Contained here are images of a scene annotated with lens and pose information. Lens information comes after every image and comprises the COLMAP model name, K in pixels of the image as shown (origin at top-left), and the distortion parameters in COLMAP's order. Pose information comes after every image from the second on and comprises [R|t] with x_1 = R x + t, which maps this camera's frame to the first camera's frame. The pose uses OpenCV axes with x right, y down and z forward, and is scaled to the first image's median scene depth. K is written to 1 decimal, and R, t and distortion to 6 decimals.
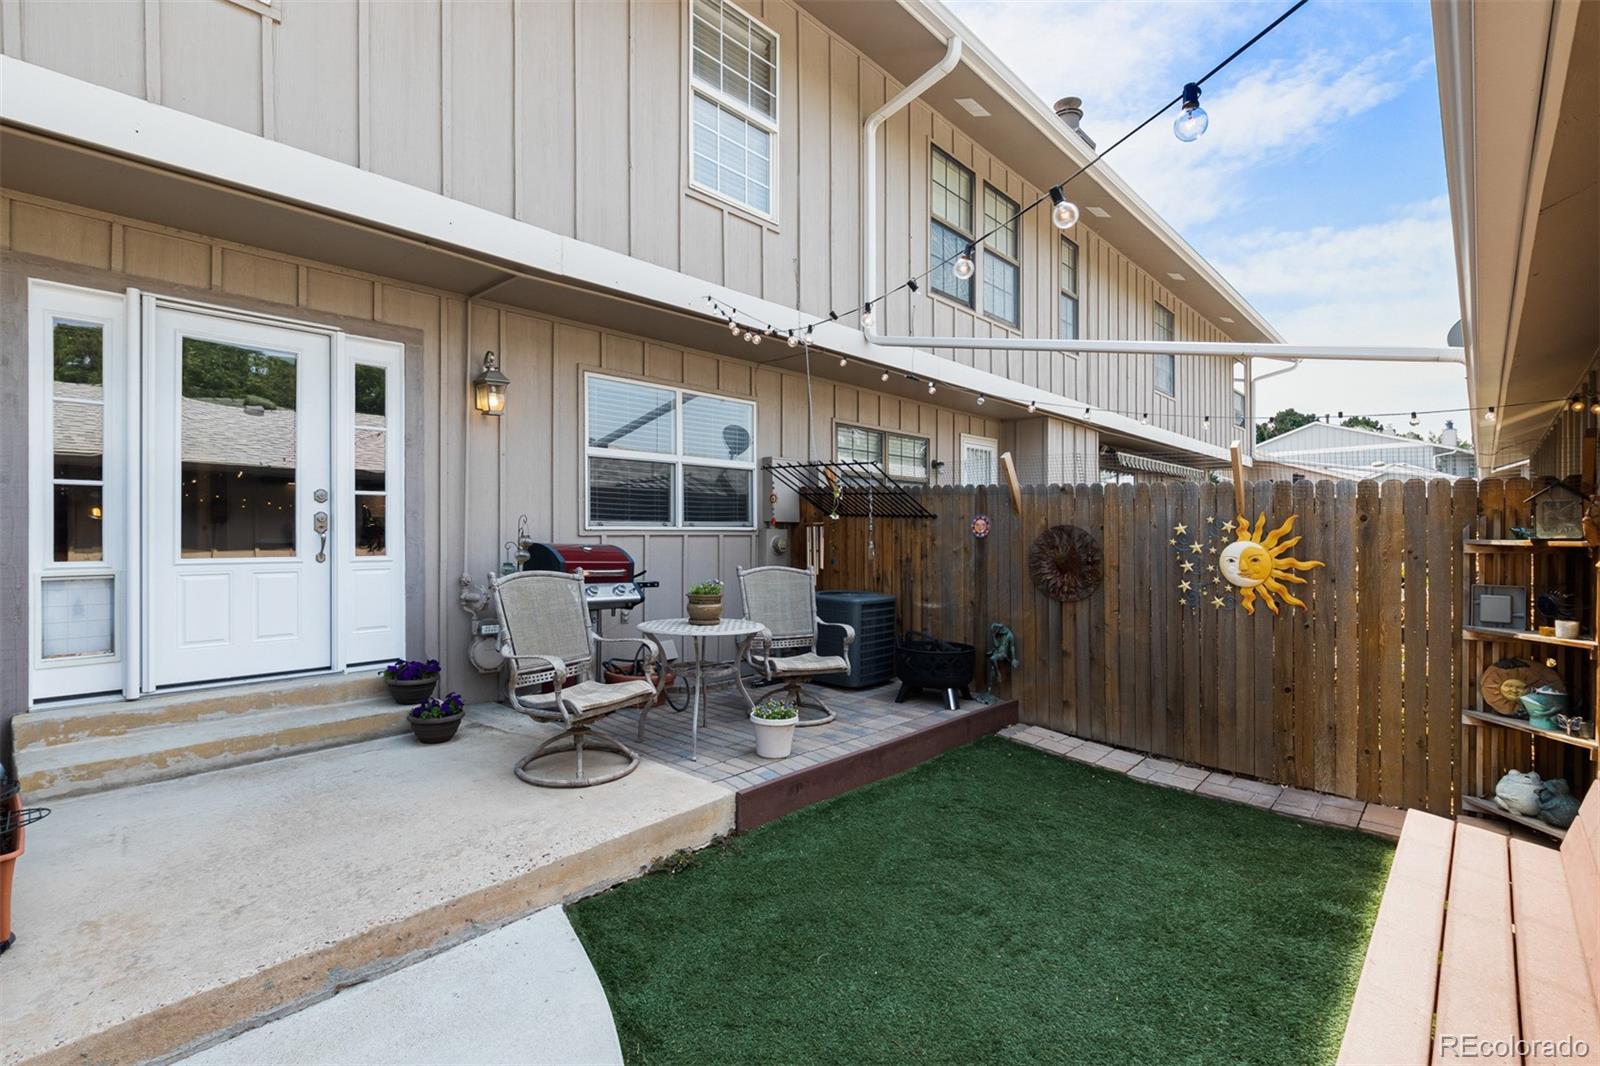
lens RADIAL K [[743.7, 0, 792.4], [0, 743.7, 536.2], [0, 0, 1]] dist [-0.000667, 0.000307]
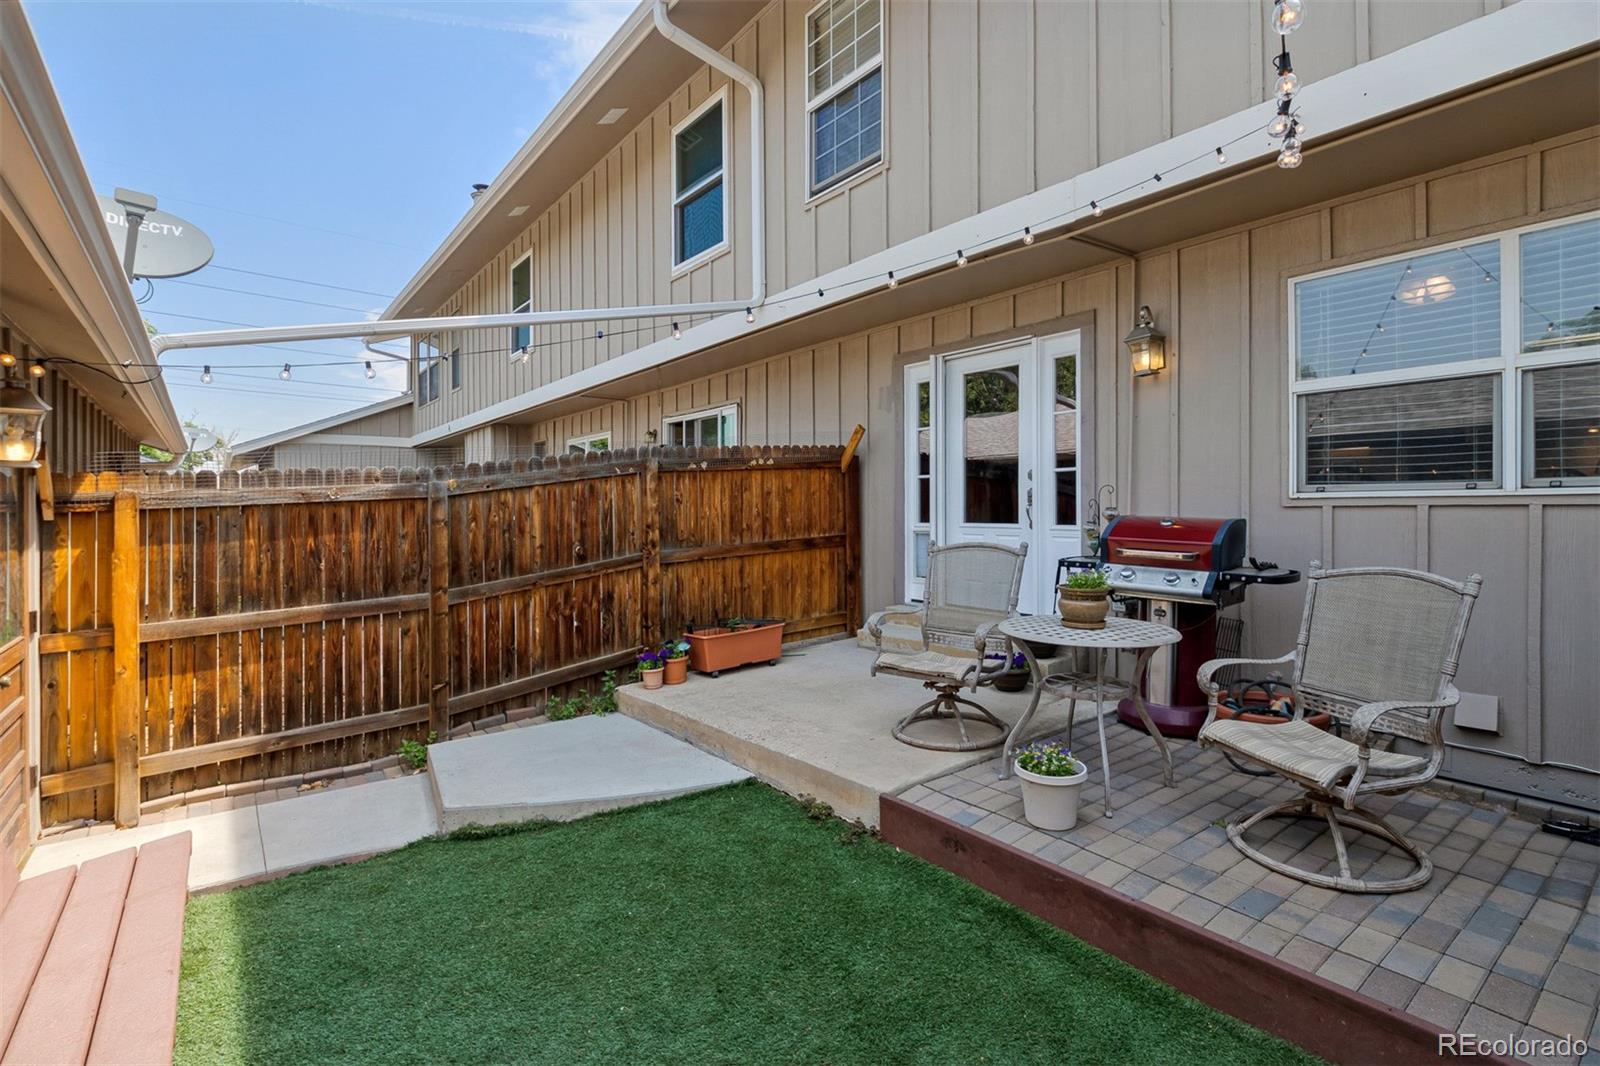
lens RADIAL K [[743.7, 0, 792.4], [0, 743.7, 536.2], [0, 0, 1]] dist [-0.000667, 0.000307]
pose [[-0.165553, 0.038302, -0.985457, 0.740663], [0.004955, 0.999265, 0.038006, -0.003142], [0.986188, 0.001409, -0.165621, 0.934493]]
